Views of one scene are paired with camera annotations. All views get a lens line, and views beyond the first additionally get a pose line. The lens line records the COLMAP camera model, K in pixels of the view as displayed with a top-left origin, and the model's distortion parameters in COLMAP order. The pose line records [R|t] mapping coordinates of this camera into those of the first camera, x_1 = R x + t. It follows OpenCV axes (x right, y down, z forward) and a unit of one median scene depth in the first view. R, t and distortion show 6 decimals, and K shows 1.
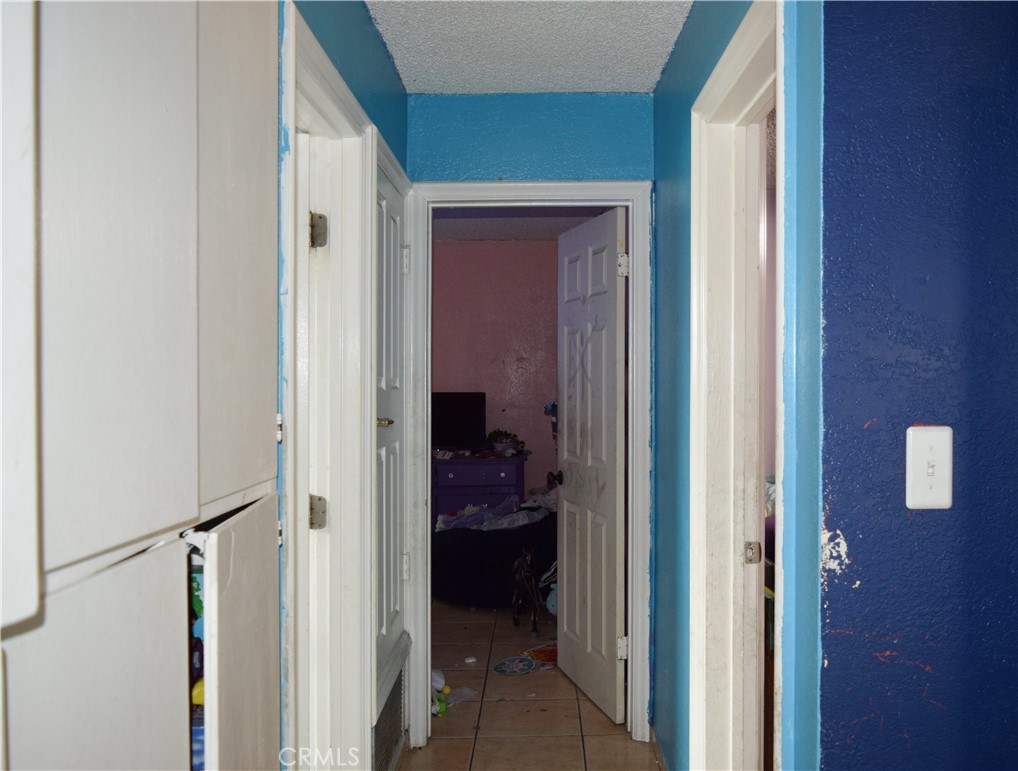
lens RADIAL K [[799.9, 0, 509.5], [0, 799.9, 390.5], [0, 0, 1]] dist [-0.001490, -0.000047]
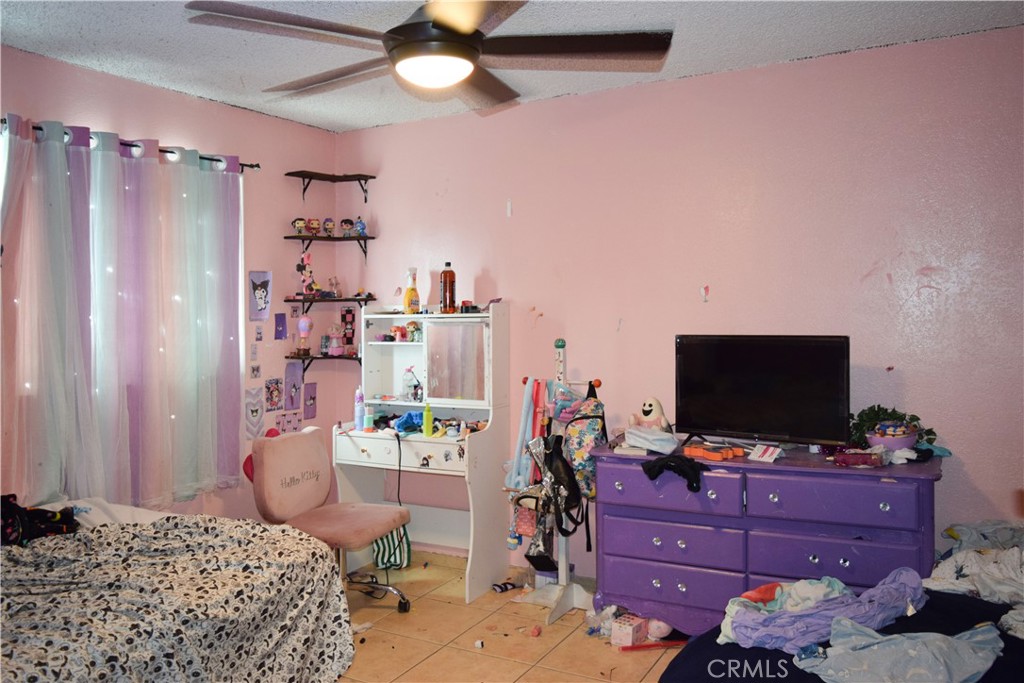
lens RADIAL K [[812.1, 0, 510.9], [0, 812.1, 341.5], [0, 0, 1]] dist [0.008282, -0.000552]
pose [[0.895866, -0.000438, -0.444325, 0.007437], [0.008702, 0.999825, 0.016559, -0.004477], [0.444240, -0.018701, 0.895713, 0.430251]]
